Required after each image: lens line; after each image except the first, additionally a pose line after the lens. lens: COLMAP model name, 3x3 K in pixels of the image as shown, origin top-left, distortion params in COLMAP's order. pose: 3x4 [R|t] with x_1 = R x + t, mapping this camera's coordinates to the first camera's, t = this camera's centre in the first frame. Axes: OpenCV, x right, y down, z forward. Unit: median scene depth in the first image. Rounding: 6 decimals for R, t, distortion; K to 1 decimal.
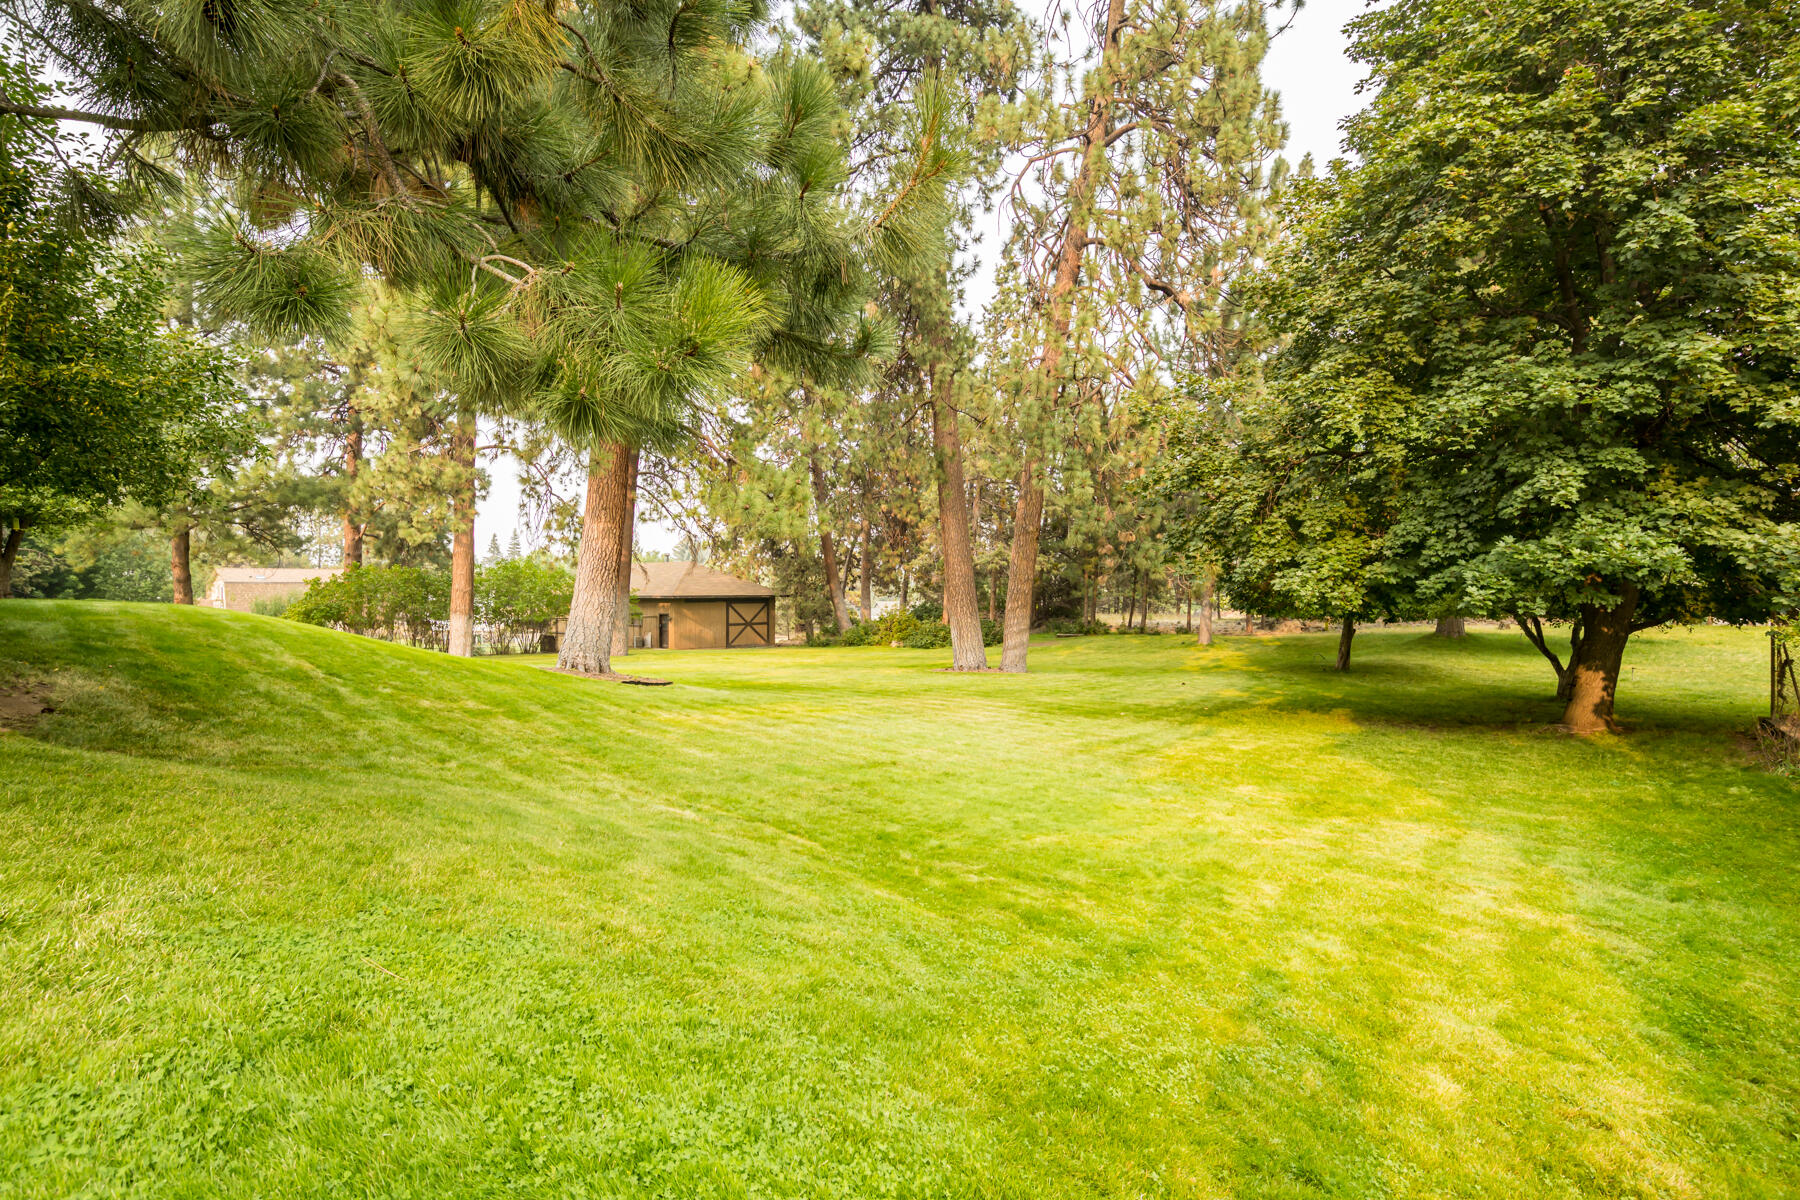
lens RADIAL K [[935.9, 0, 899.9], [0, 935.9, 599.8], [0, 0, 1]] dist [-0.004111, -0.000227]
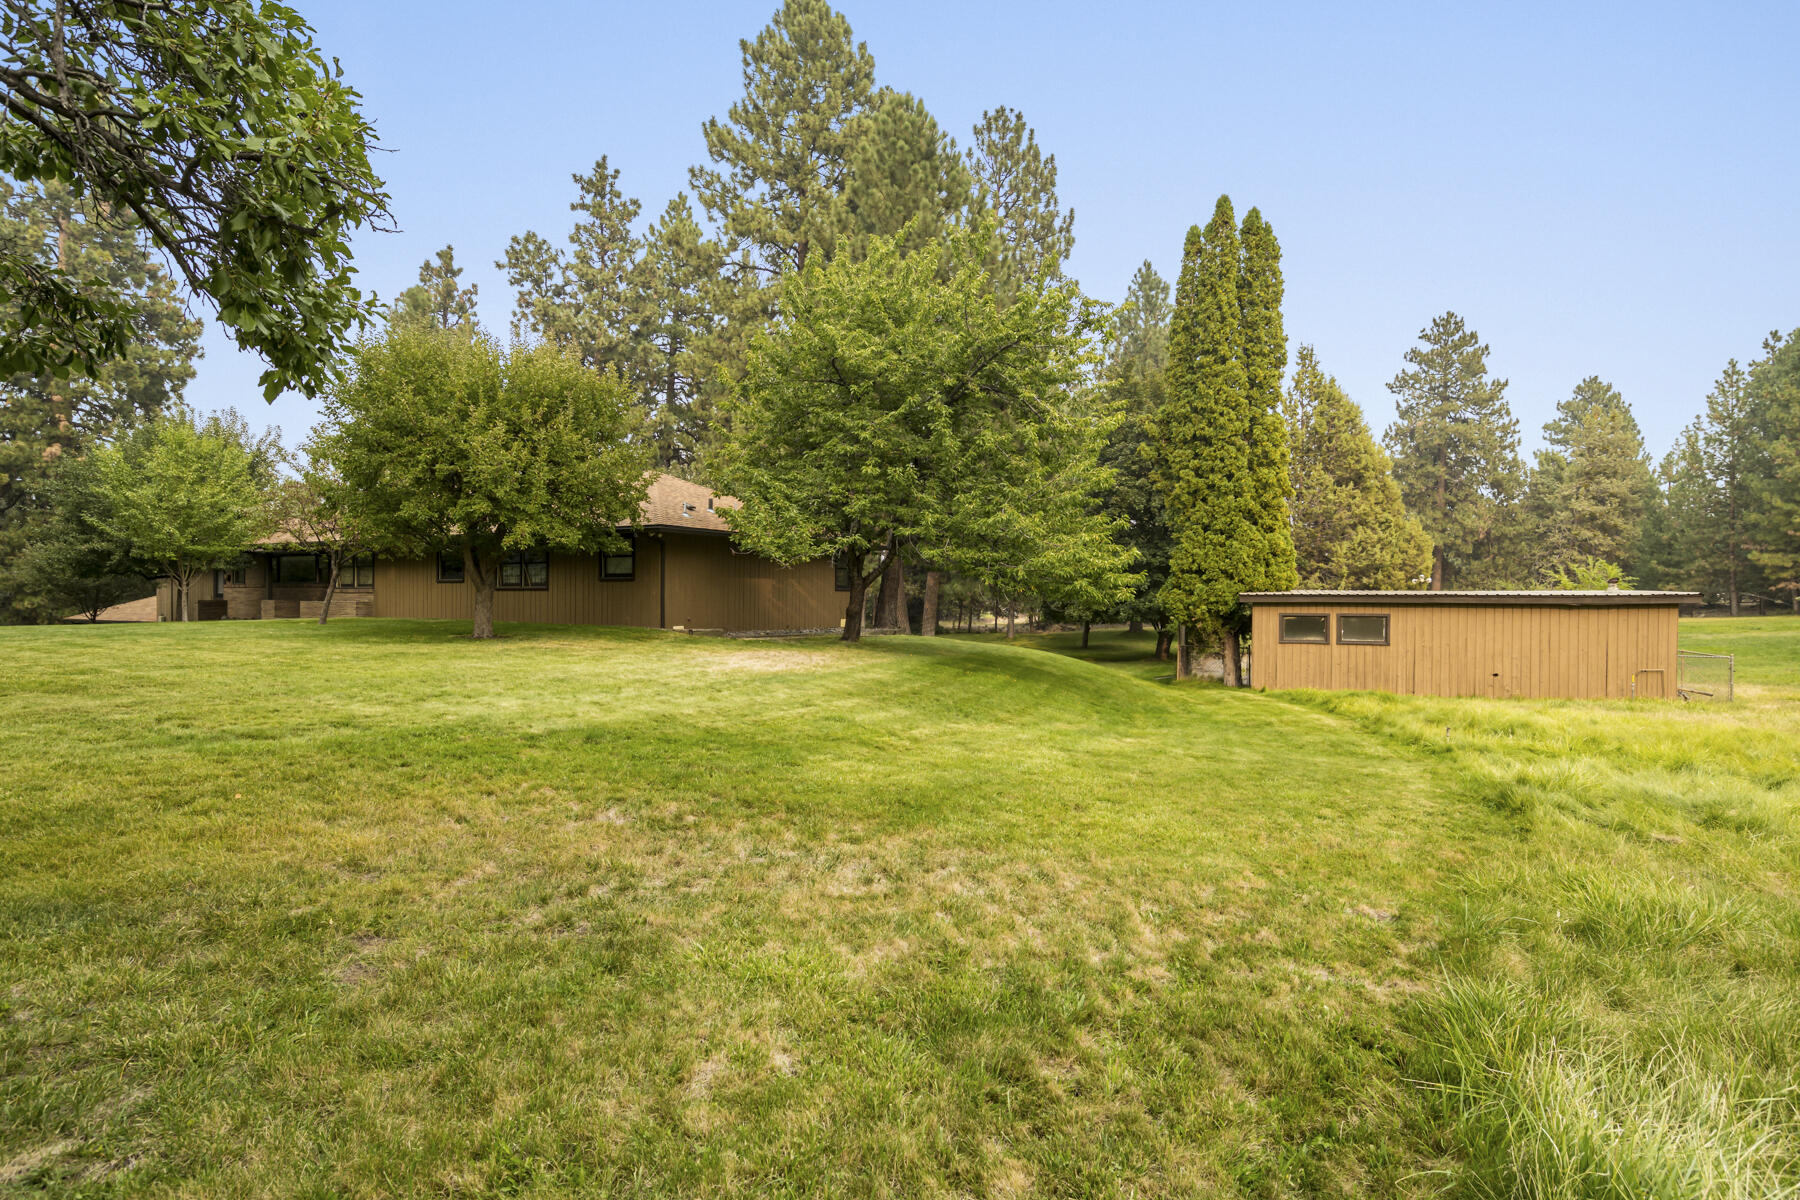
lens RADIAL K [[935.9, 0, 900.0], [0, 935.9, 603.0], [0, 0, 1]] dist [-0.004111, -0.000227]
pose [[0.969044, 0.000981, 0.246884, -0.396841], [0.000207, 0.999989, -0.004782, -0.013763], [-0.246886, 0.004685, 0.969033, -0.830653]]
